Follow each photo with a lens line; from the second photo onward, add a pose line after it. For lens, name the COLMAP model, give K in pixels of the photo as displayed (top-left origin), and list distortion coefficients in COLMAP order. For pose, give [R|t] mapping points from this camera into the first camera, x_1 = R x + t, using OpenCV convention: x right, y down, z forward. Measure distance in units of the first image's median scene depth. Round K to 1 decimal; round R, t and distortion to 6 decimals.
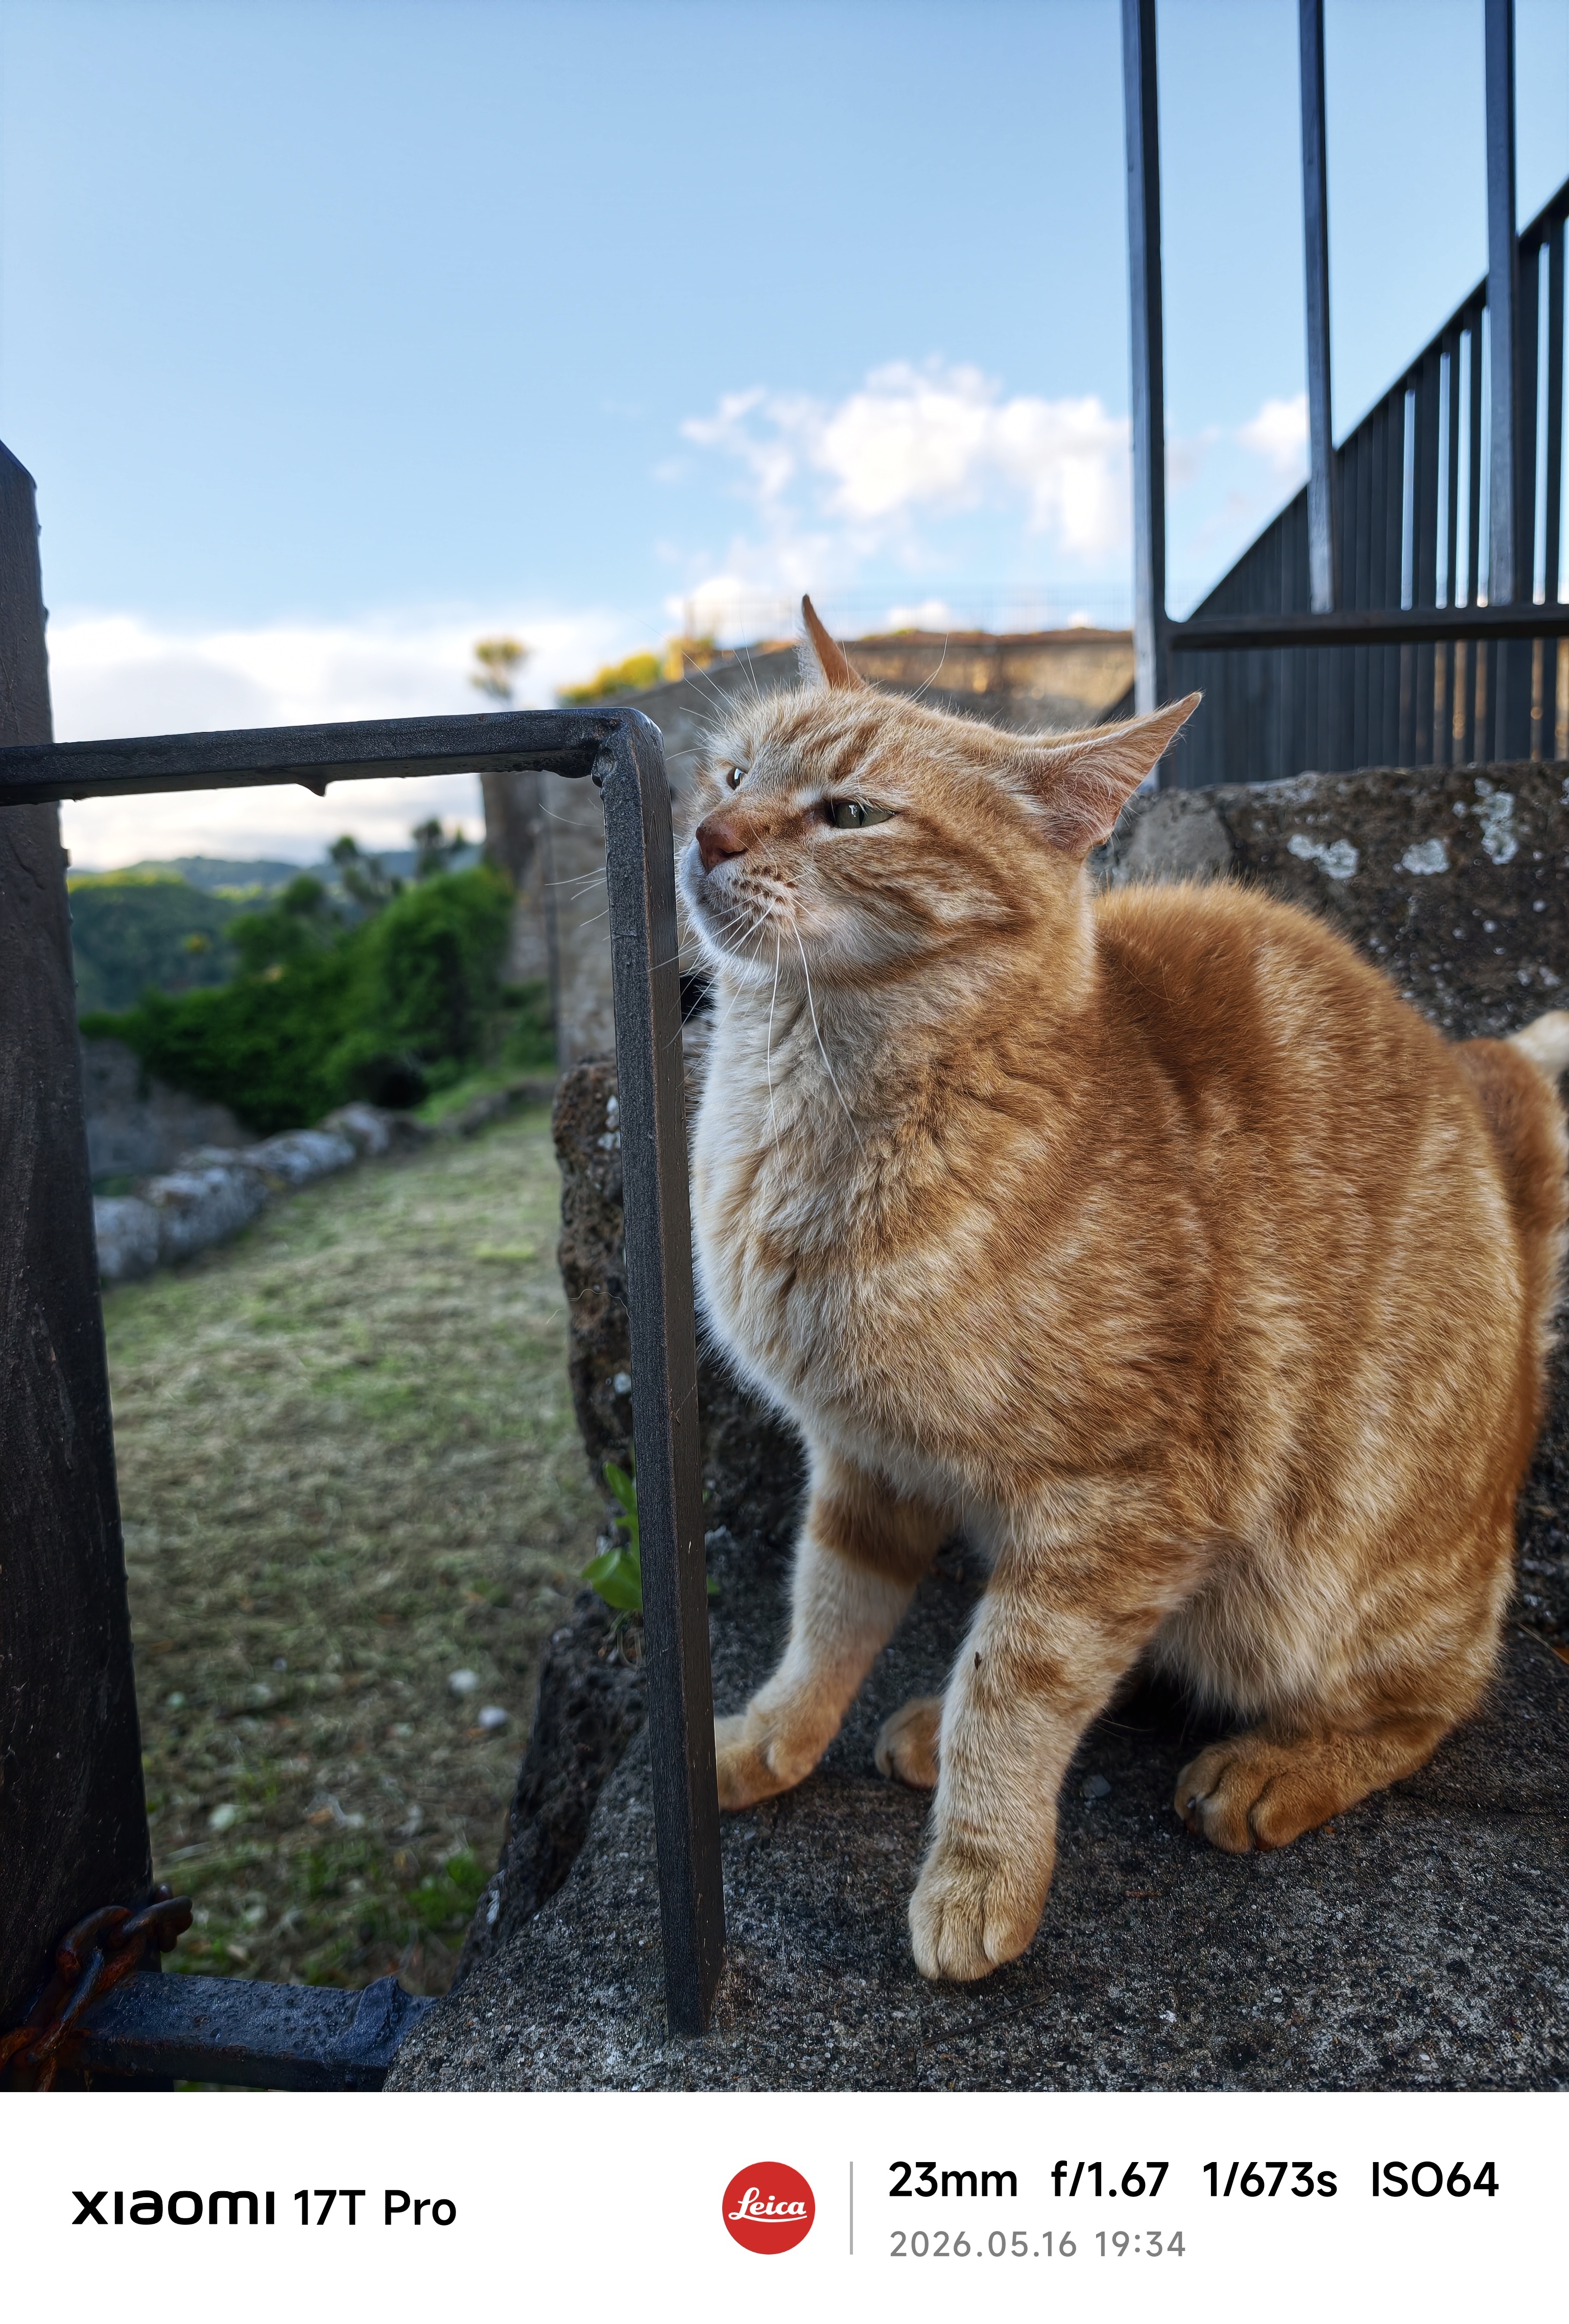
lens RADIAL K [[1533.2, 0, 784.5], [0, 1533.2, 1162.0], [0, 0, 1]] dist [-0.004657, -0.020973]
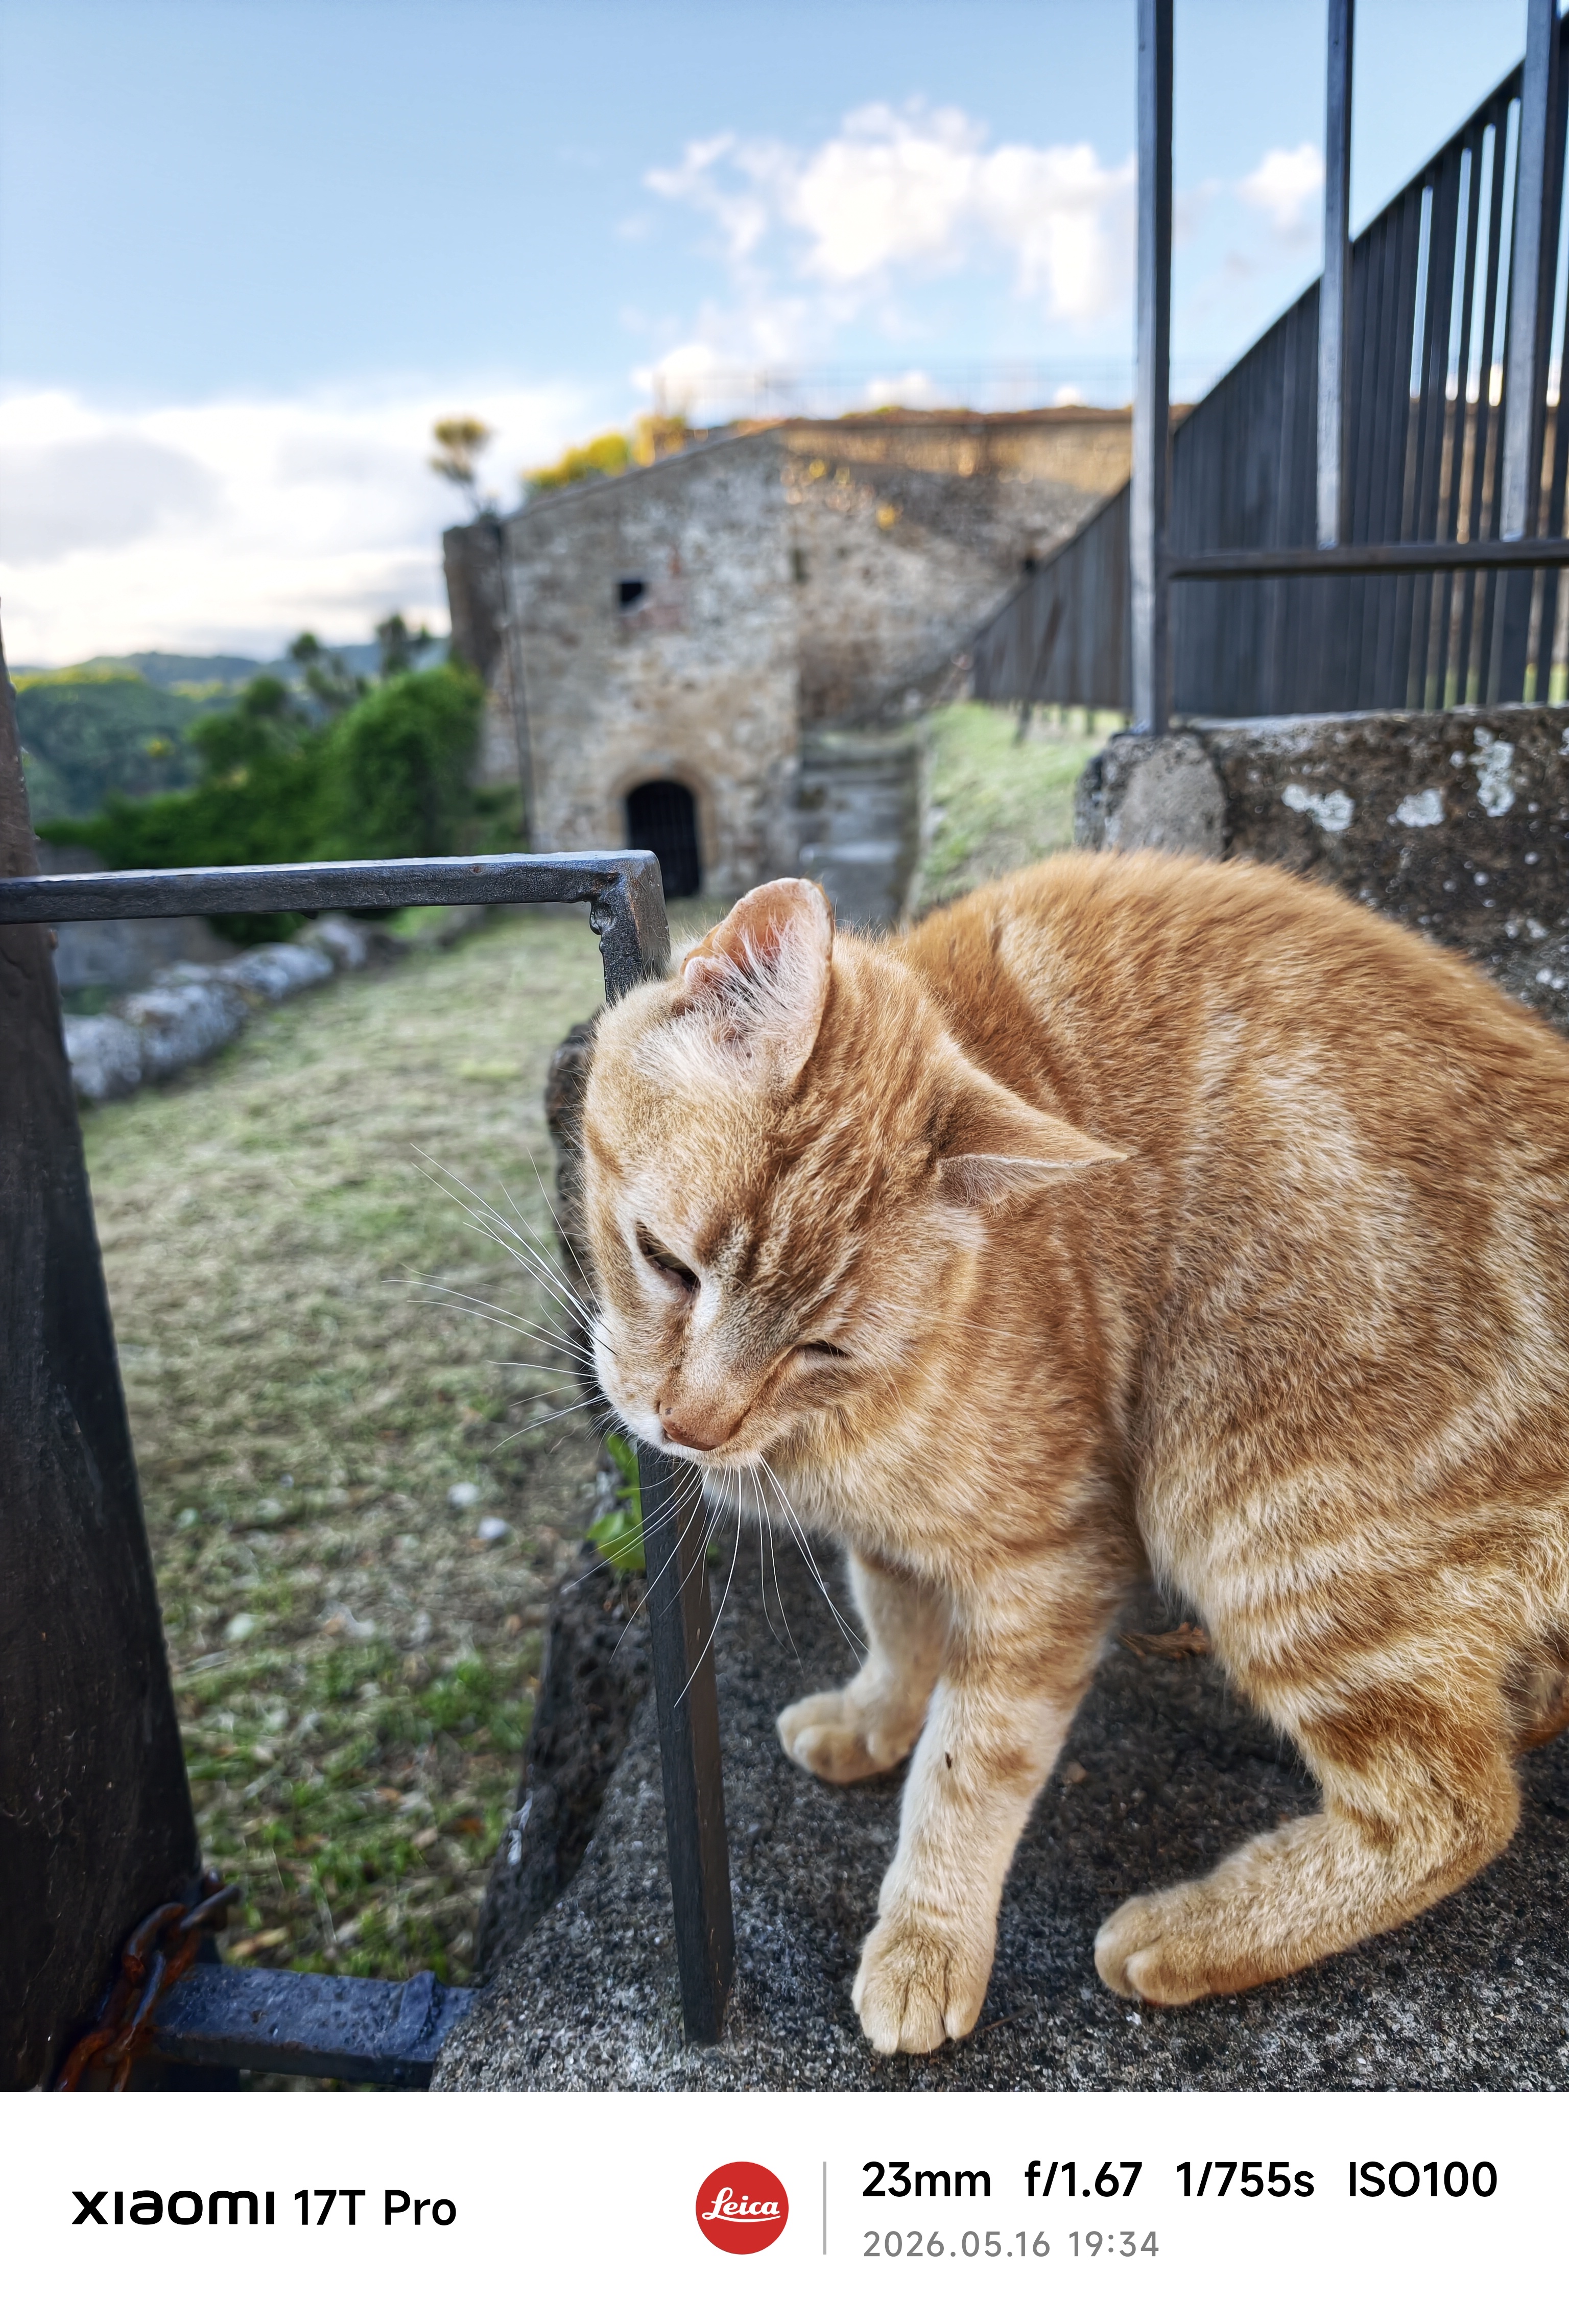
lens RADIAL K [[1524.0, 0, 787.7], [0, 1524.0, 1158.9], [0, 0, 1]] dist [-0.002536, -0.025980]
pose [[0.999843, -0.008664, 0.015437, -0.007158], [0.006289, 0.989007, 0.147734, -0.123088], [-0.016547, -0.147613, 0.988907, 0.000900]]
